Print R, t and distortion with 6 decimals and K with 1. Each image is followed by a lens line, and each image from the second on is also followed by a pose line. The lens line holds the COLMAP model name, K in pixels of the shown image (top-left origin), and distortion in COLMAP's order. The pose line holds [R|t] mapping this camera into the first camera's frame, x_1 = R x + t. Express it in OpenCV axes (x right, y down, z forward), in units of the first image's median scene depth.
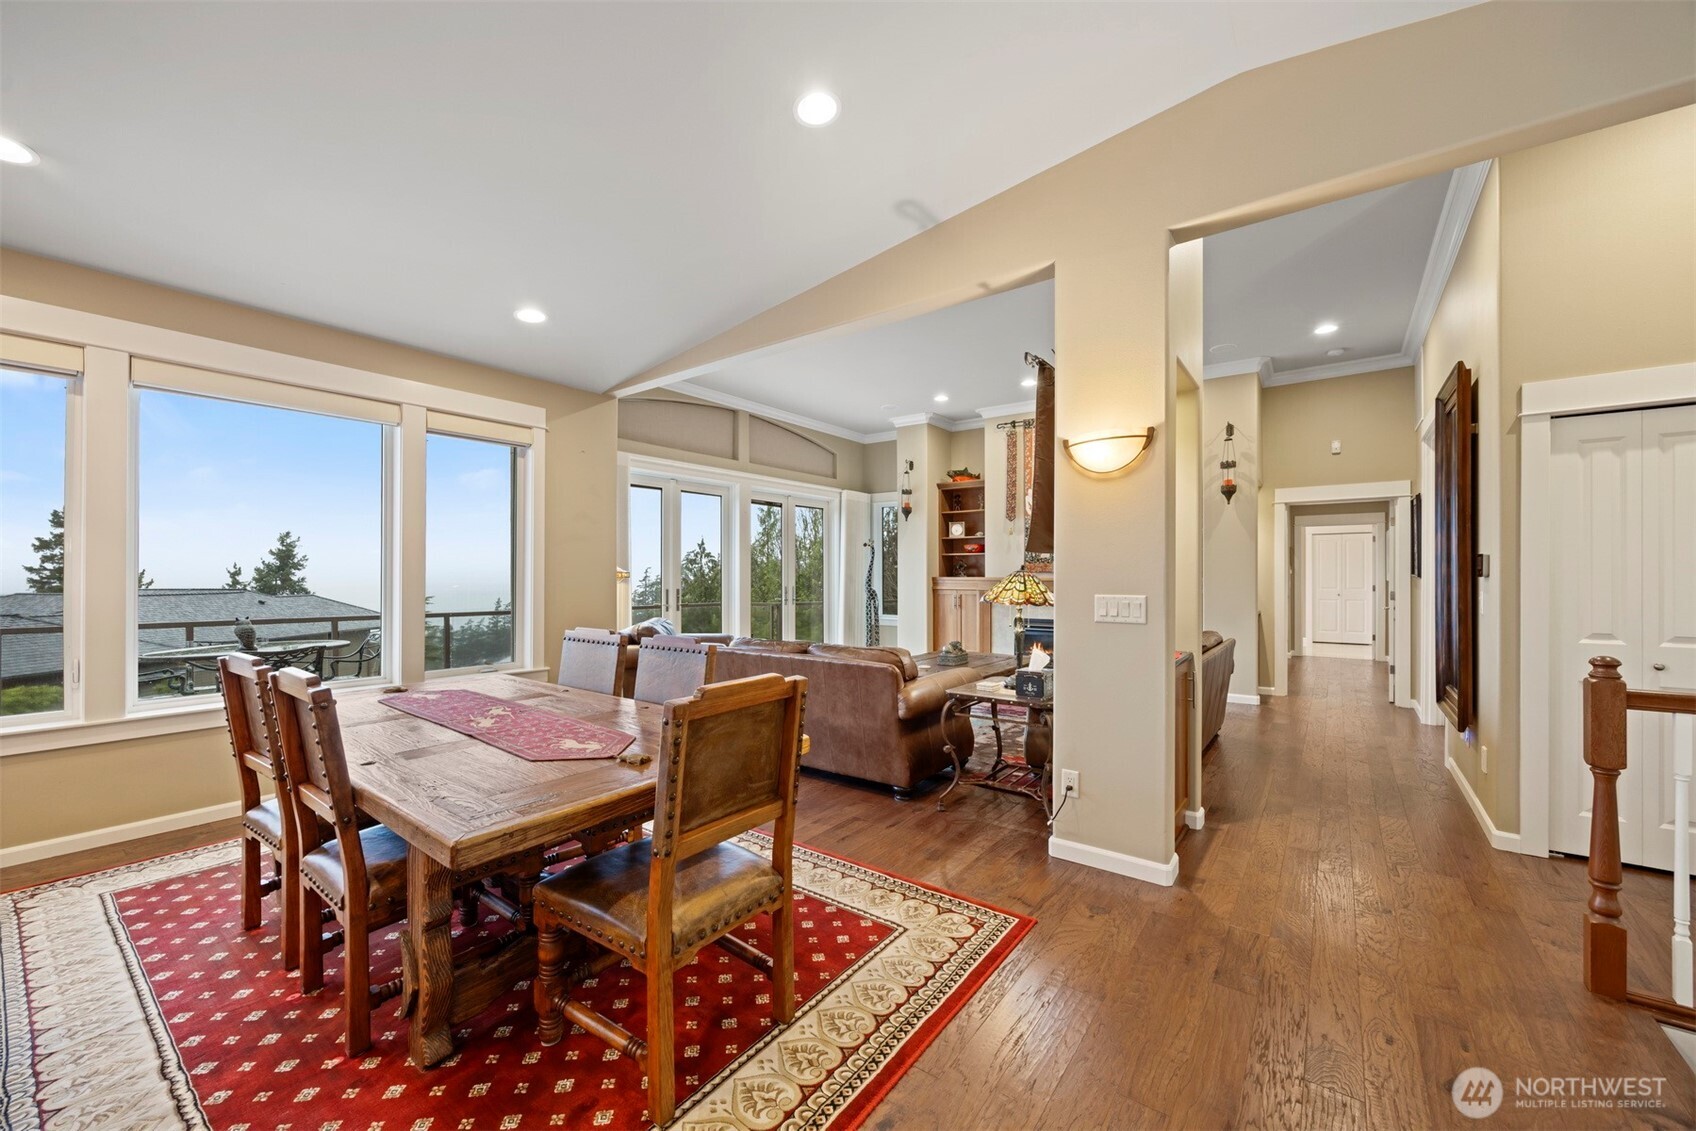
lens RADIAL K [[654.6, 0, 853.6], [0, 654.6, 570.6], [0, 0, 1]] dist [-0.004613, 0.000598]
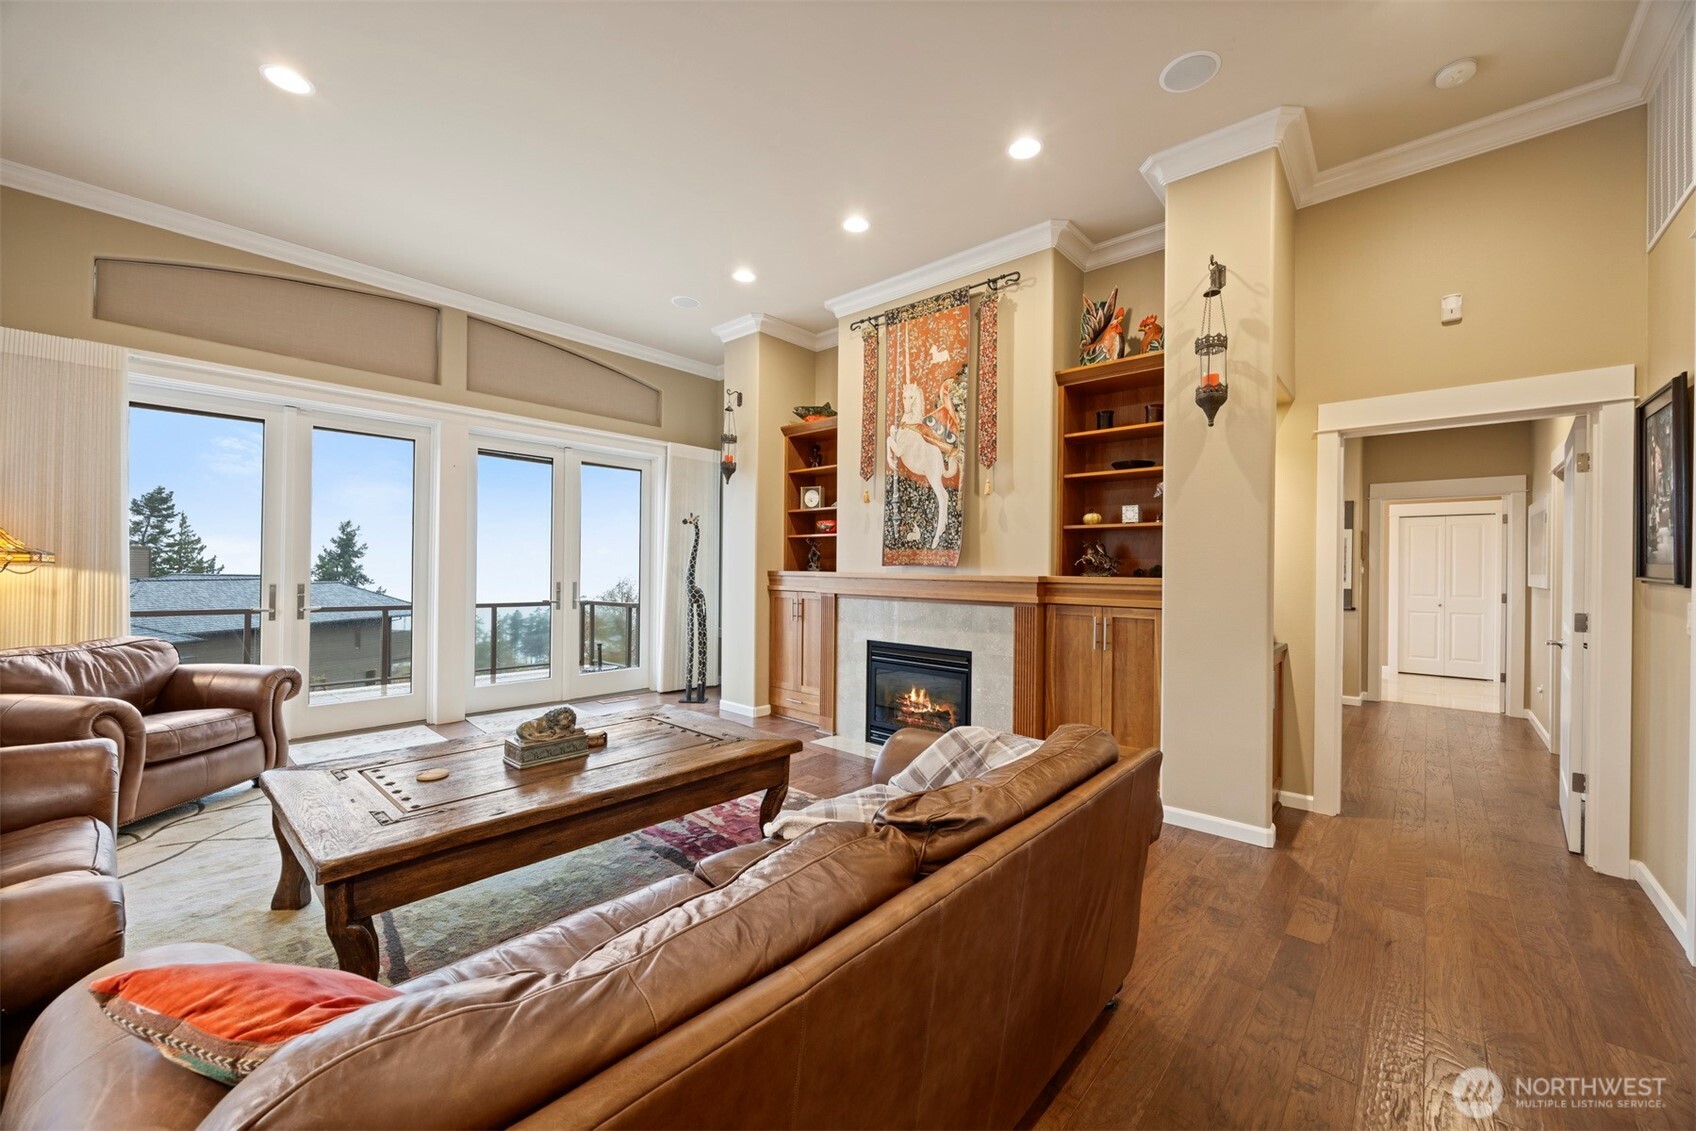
lens RADIAL K [[654.6, 0, 851.6], [0, 654.6, 566.4], [0, 0, 1]] dist [-0.004613, 0.000598]
pose [[0.995836, 0.012591, -0.090292, 0.257006], [-0.012423, 0.999920, 0.002419, 0.002881], [0.090315, -0.001287, 0.995912, 0.359007]]
